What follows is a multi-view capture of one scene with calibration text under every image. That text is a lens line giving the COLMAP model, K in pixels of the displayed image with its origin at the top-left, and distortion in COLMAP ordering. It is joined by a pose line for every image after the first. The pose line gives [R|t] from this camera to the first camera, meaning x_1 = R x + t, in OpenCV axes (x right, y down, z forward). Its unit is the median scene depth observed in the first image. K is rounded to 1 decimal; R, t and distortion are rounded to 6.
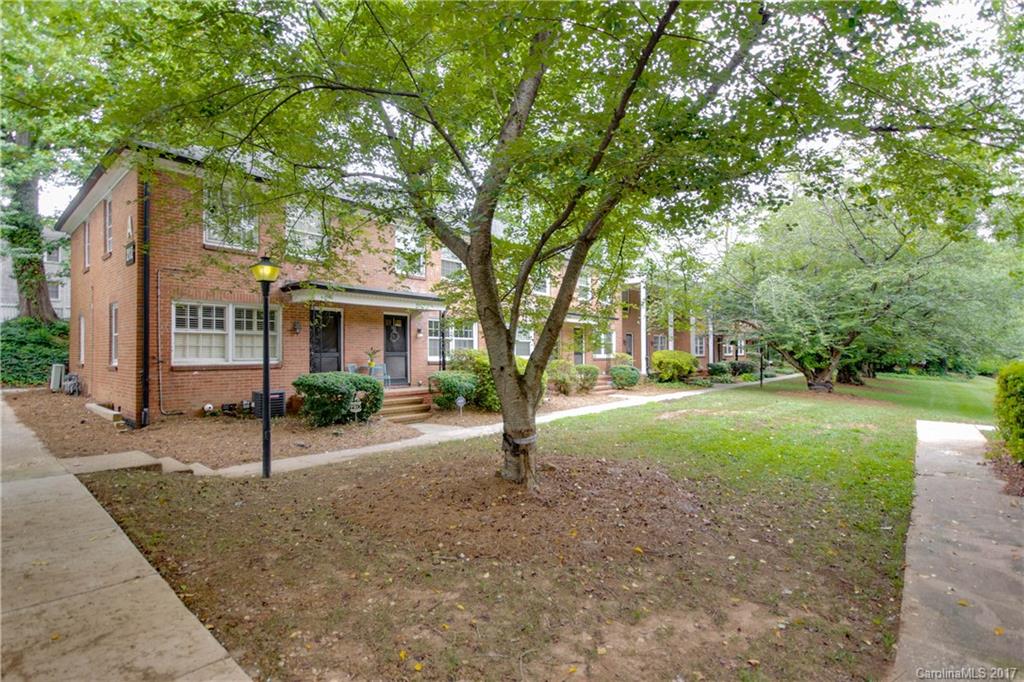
lens RADIAL K [[478.8, 0, 512.0], [0, 478.8, 341.0], [0, 0, 1]] dist [-0.007632, -0.000410]
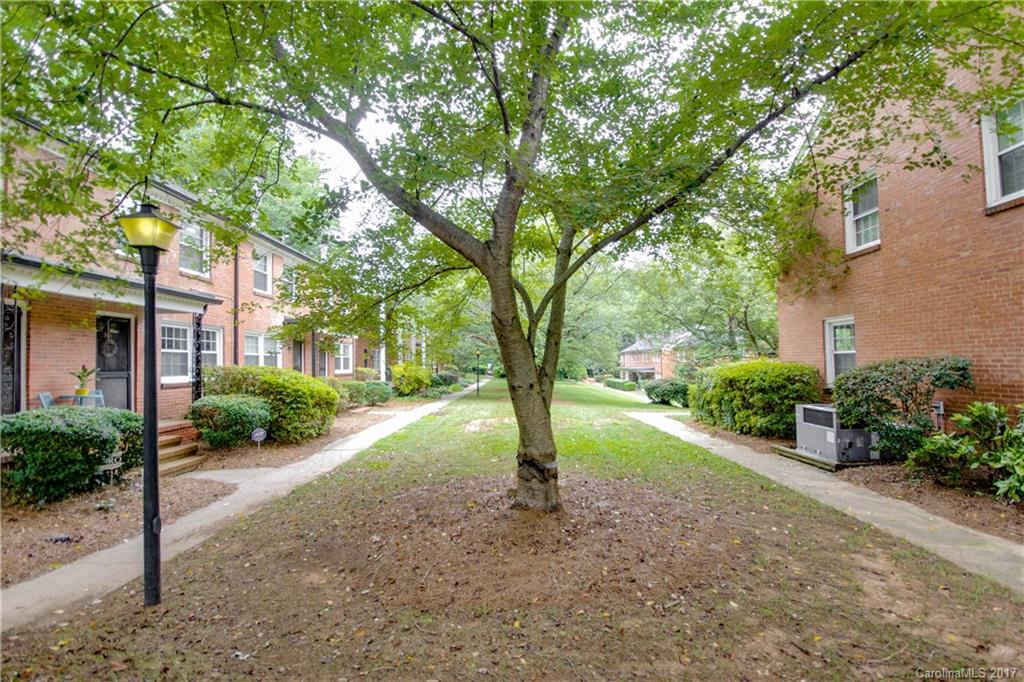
lens RADIAL K [[478.8, 0, 512.0], [0, 478.8, 341.0], [0, 0, 1]] dist [-0.007632, -0.000410]
pose [[0.763180, 0.017676, 0.645944, -0.561458], [0.001052, 0.999590, -0.028596, 0.000187], [-0.646185, 0.022504, 0.762849, 0.311696]]
